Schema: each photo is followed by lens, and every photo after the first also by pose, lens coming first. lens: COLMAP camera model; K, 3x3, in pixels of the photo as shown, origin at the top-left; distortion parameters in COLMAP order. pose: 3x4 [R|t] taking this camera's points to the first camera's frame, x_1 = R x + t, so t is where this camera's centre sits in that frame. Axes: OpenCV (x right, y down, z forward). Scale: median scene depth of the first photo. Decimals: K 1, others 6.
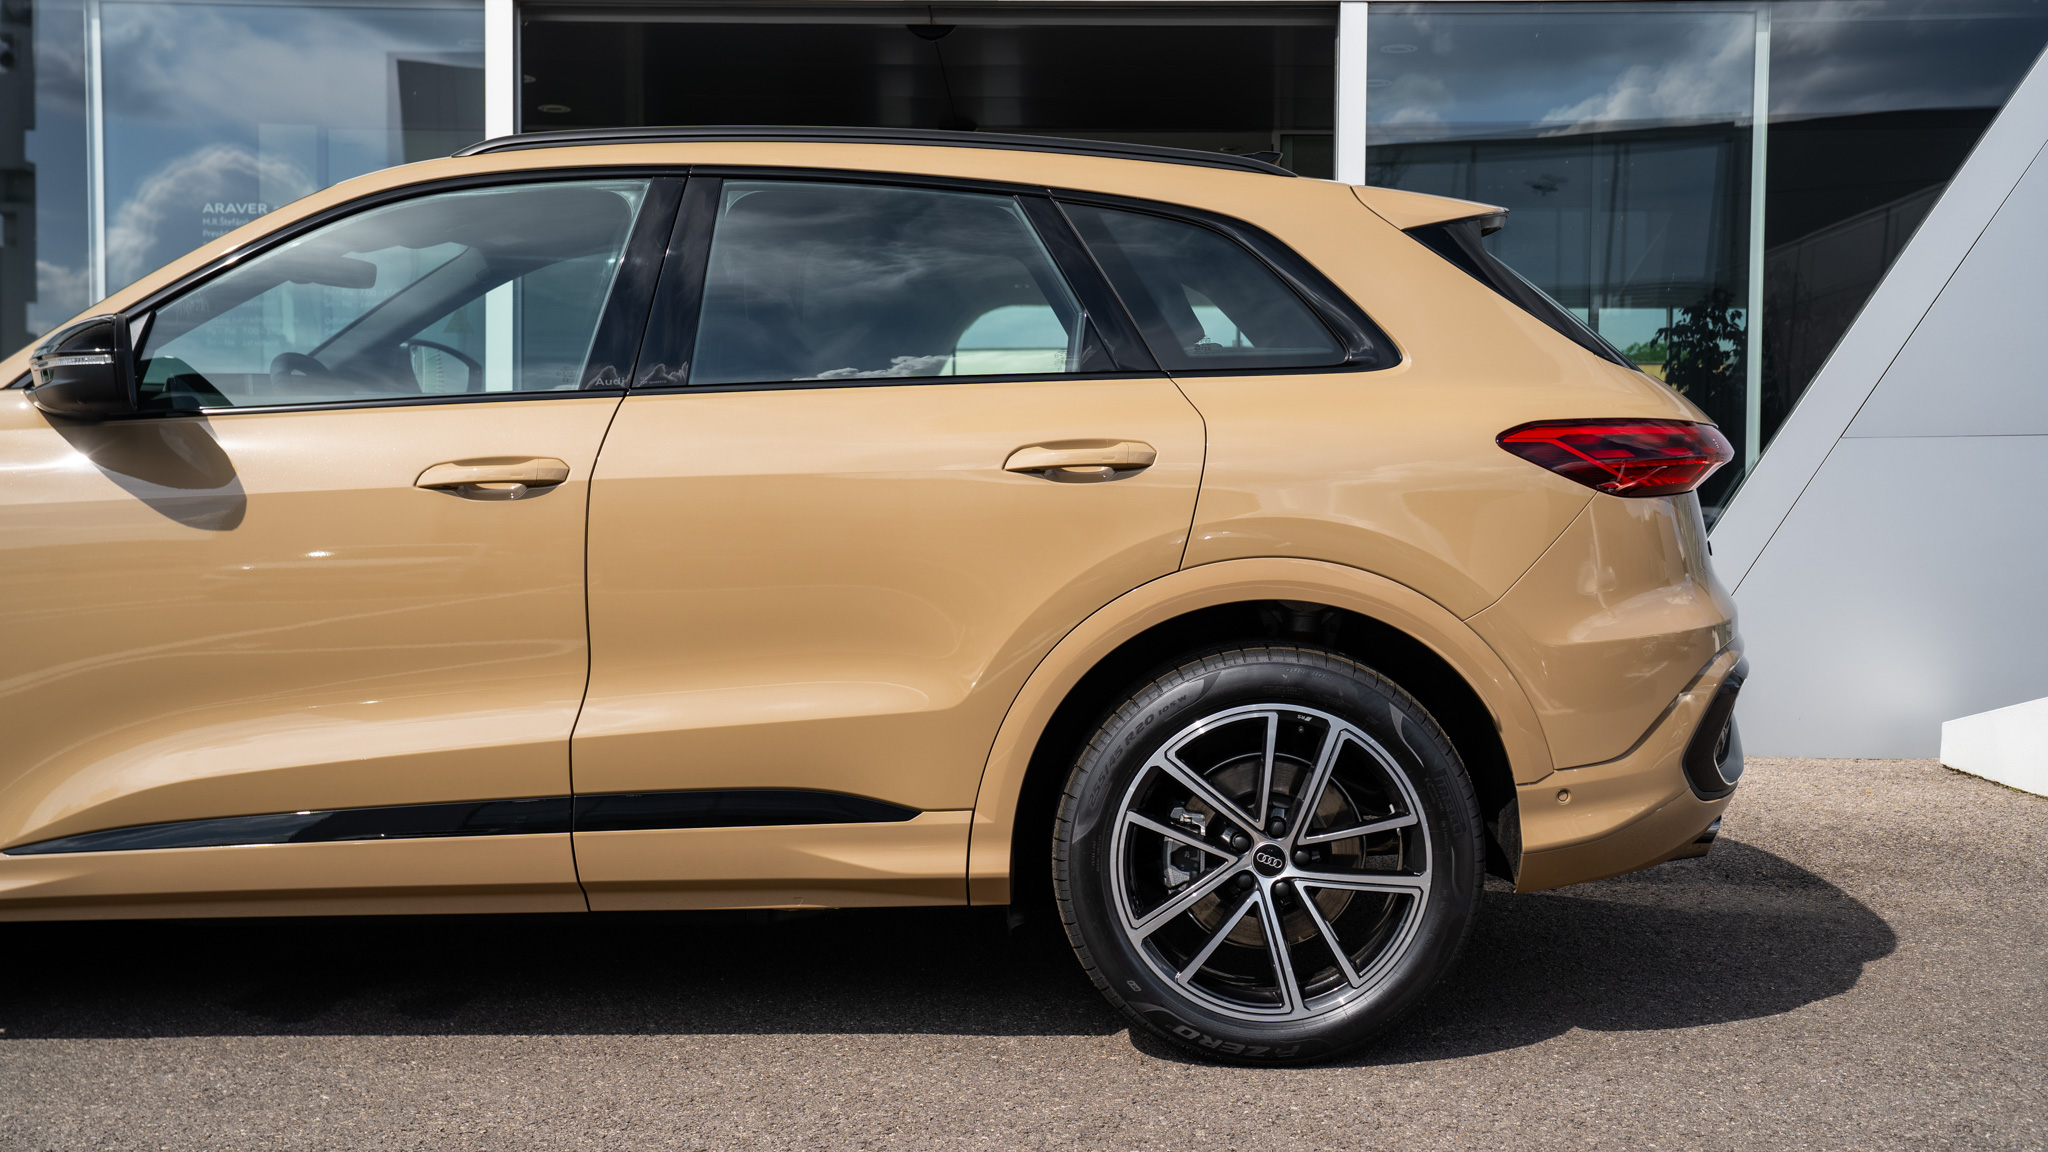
lens RADIAL K [[2383.2, 0, 1018.7], [0, 2383.2, 660.2], [0, 0, 1]] dist [0.016345, 0.181710]
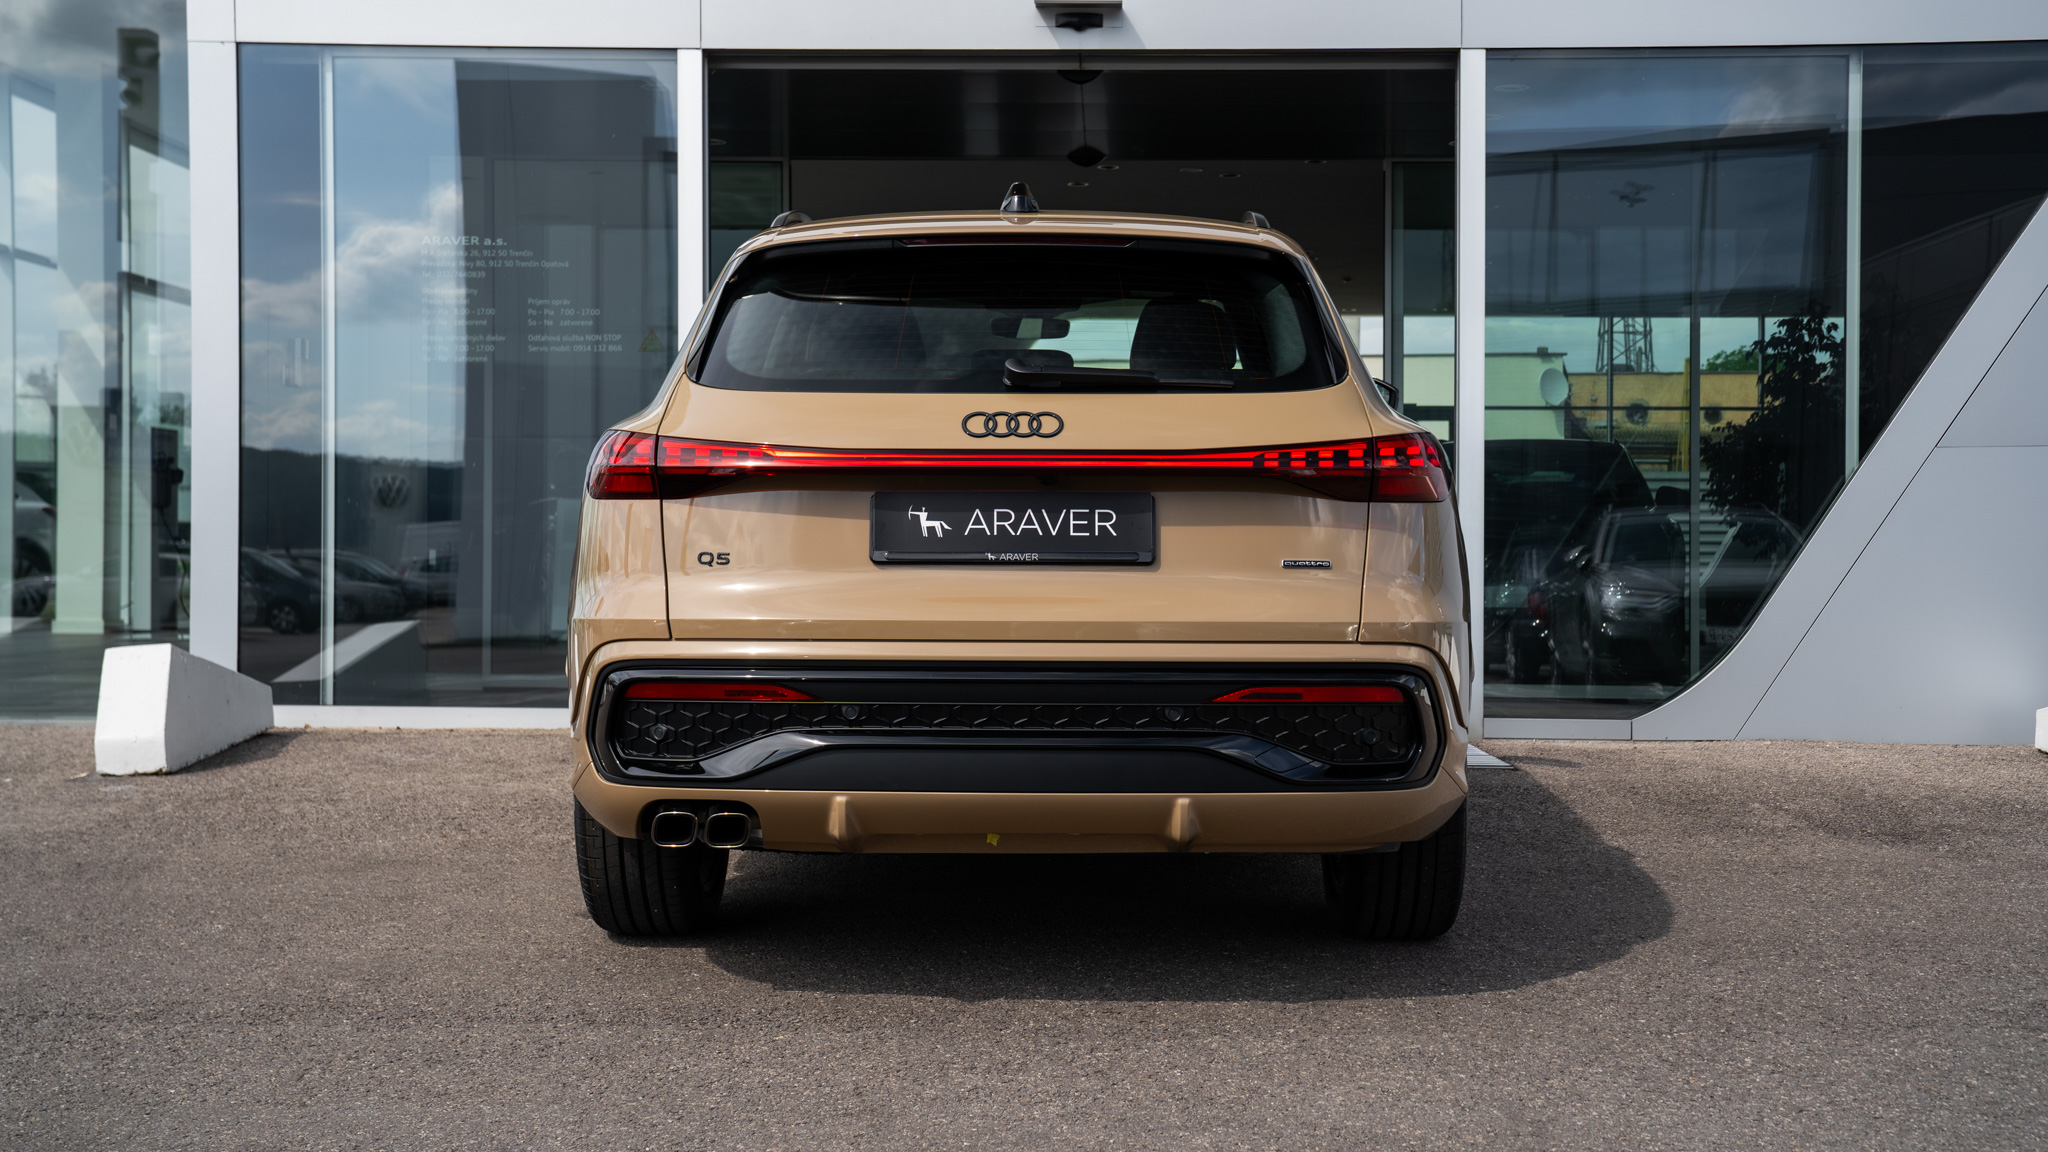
lens RADIAL K [[2510.9, 0, 1024.0], [0, 2510.9, 576.0], [0, 0, 1]] dist [0.099965, 0.050018]
pose [[0.999840, -0.000712, -0.017854, -0.091188], [-0.000072, 0.999035, -0.043923, 0.031550], [0.017868, 0.043918, 0.998875, -0.293576]]
